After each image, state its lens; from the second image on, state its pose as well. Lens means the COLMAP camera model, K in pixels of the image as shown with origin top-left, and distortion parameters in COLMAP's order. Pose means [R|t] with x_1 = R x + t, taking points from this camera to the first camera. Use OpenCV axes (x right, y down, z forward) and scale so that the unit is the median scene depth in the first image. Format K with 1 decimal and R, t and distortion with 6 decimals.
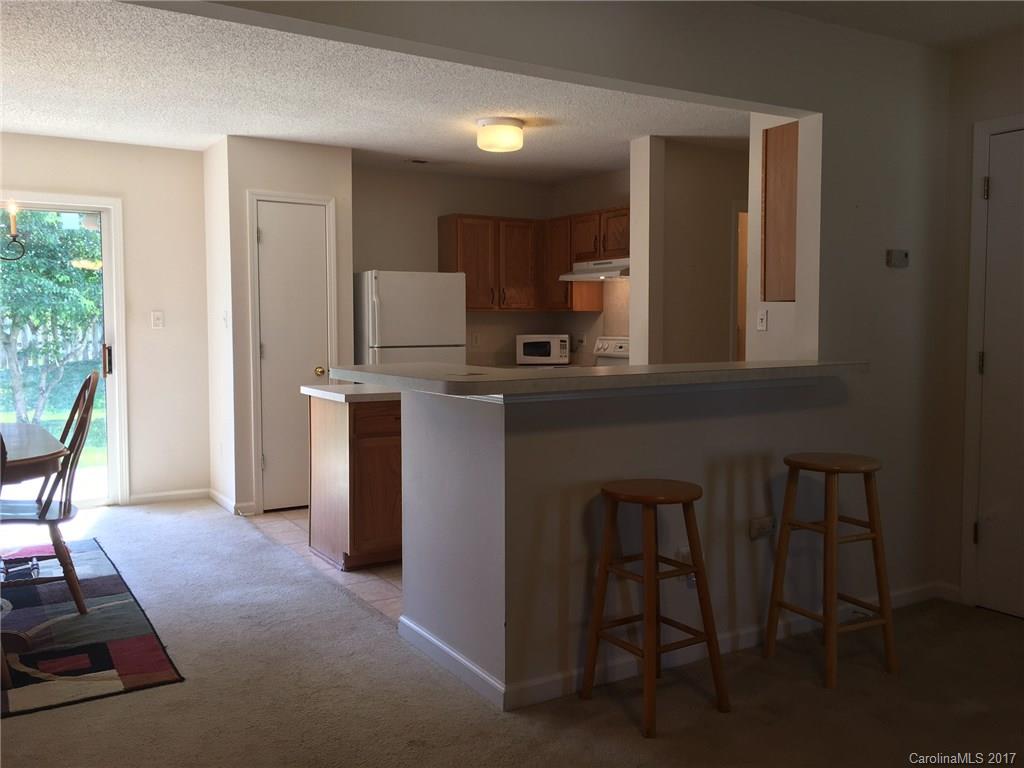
lens RADIAL K [[873.5, 0, 503.4], [0, 873.5, 379.2], [0, 0, 1]] dist [0.032871, -0.002442]
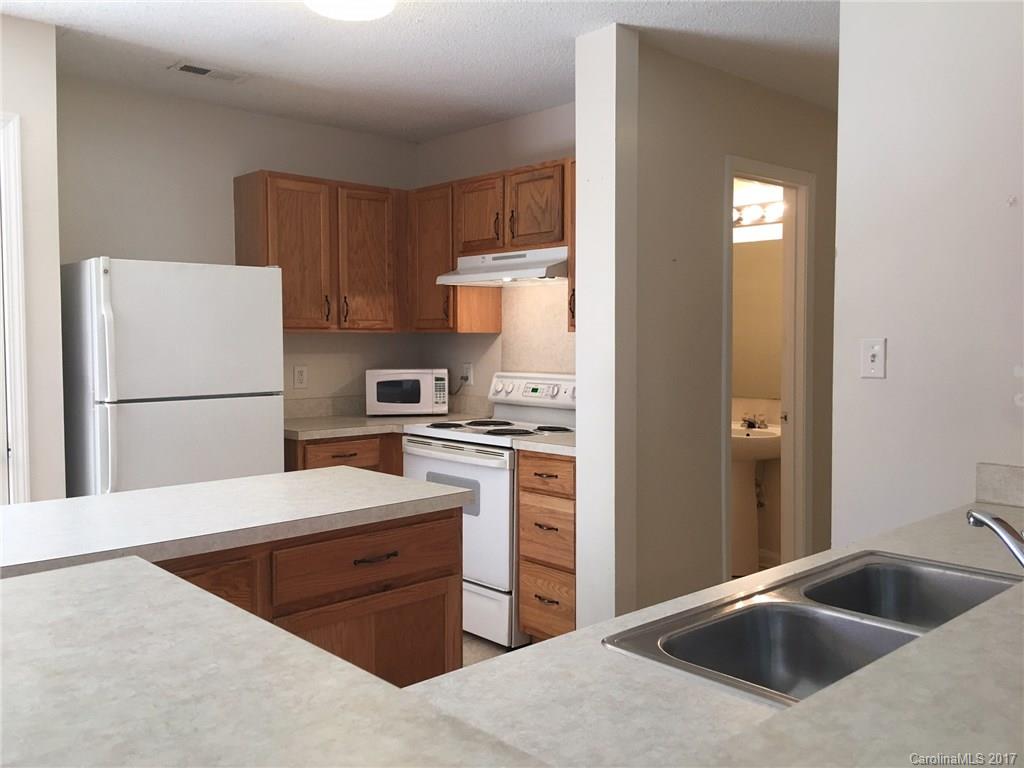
lens RADIAL K [[873.5, 0, 503.4], [0, 873.5, 379.2], [0, 0, 1]] dist [0.032871, -0.002442]
pose [[0.979888, -0.008806, 0.199352, -0.014468], [0.012079, 0.999811, -0.015209, -0.034323], [-0.199180, 0.017311, 0.979810, 0.372770]]
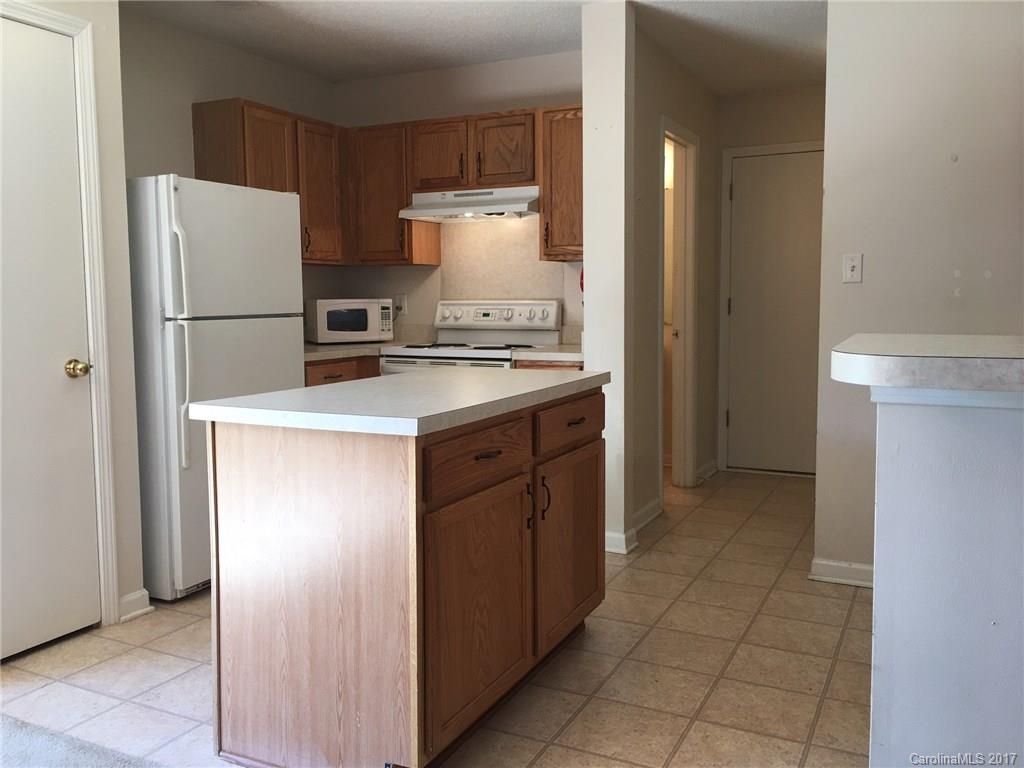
lens RADIAL K [[879.2, 0, 509.2], [0, 879.2, 377.7], [0, 0, 1]] dist [0.035926, -0.007172]
pose [[0.838072, -0.053826, 0.542897, -0.238860], [0.040116, 0.998507, 0.037069, -0.010747], [-0.544082, -0.009288, 0.838980, 0.374718]]
